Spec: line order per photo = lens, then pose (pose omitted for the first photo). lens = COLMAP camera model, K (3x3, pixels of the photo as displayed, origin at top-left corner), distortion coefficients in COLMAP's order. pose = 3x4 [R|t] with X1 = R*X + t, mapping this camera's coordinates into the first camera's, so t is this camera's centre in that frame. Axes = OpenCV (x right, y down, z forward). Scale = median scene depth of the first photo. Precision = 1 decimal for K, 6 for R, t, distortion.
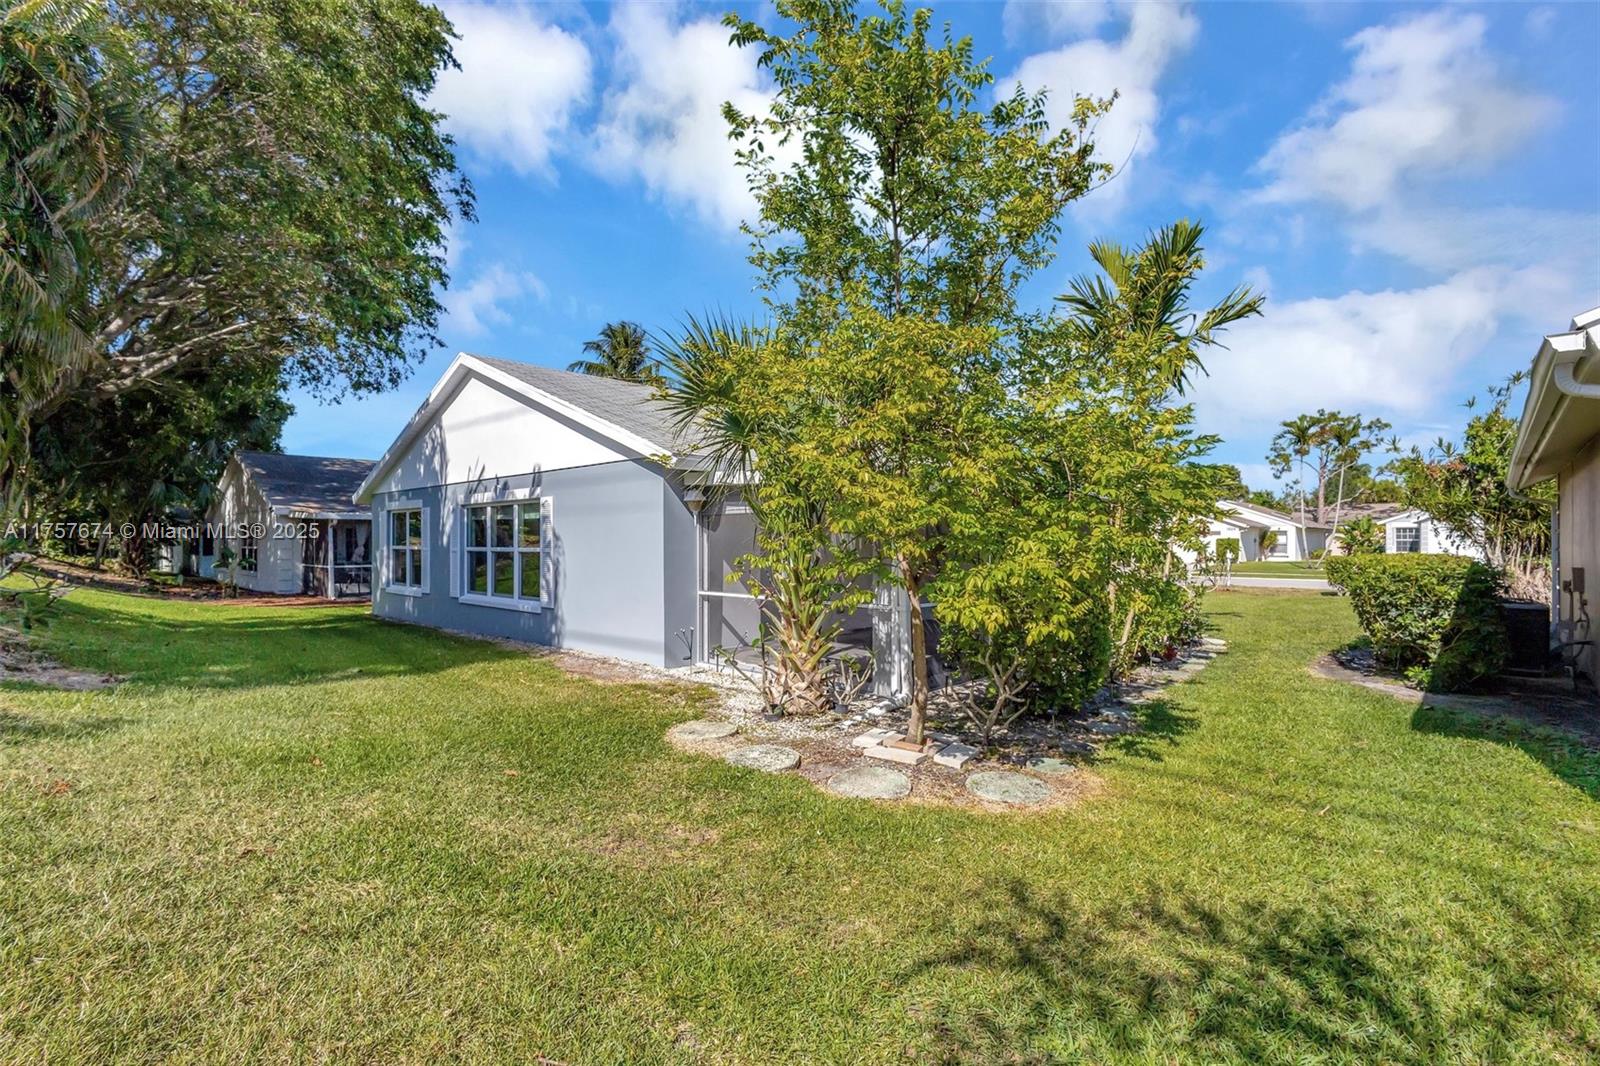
lens RADIAL K [[738.6, 0, 808.0], [0, 738.6, 529.2], [0, 0, 1]] dist [0.011323, -0.002328]
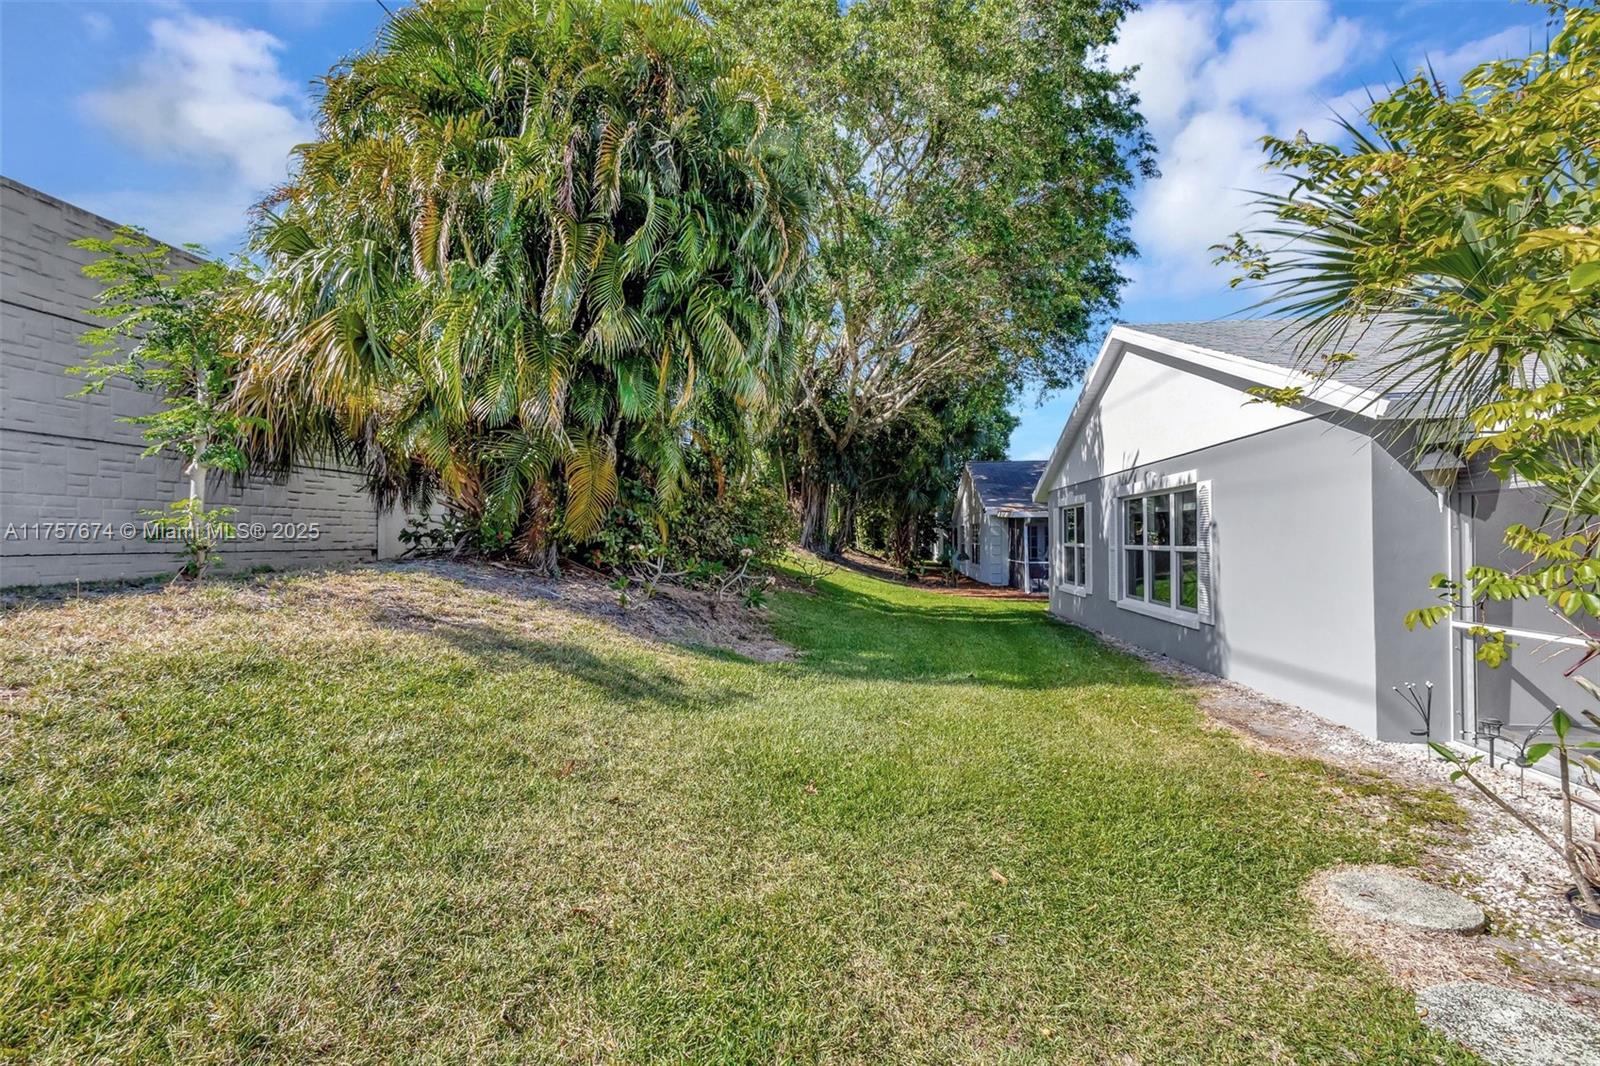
lens RADIAL K [[738.6, 0, 796.6], [0, 738.6, 544.7], [0, 0, 1]] dist [0.011323, -0.002328]
pose [[0.594185, 0.002966, -0.804323, 0.015996], [0.017756, 0.999701, 0.016804, 0.002656], [0.804132, -0.024267, 0.593955, 0.186186]]
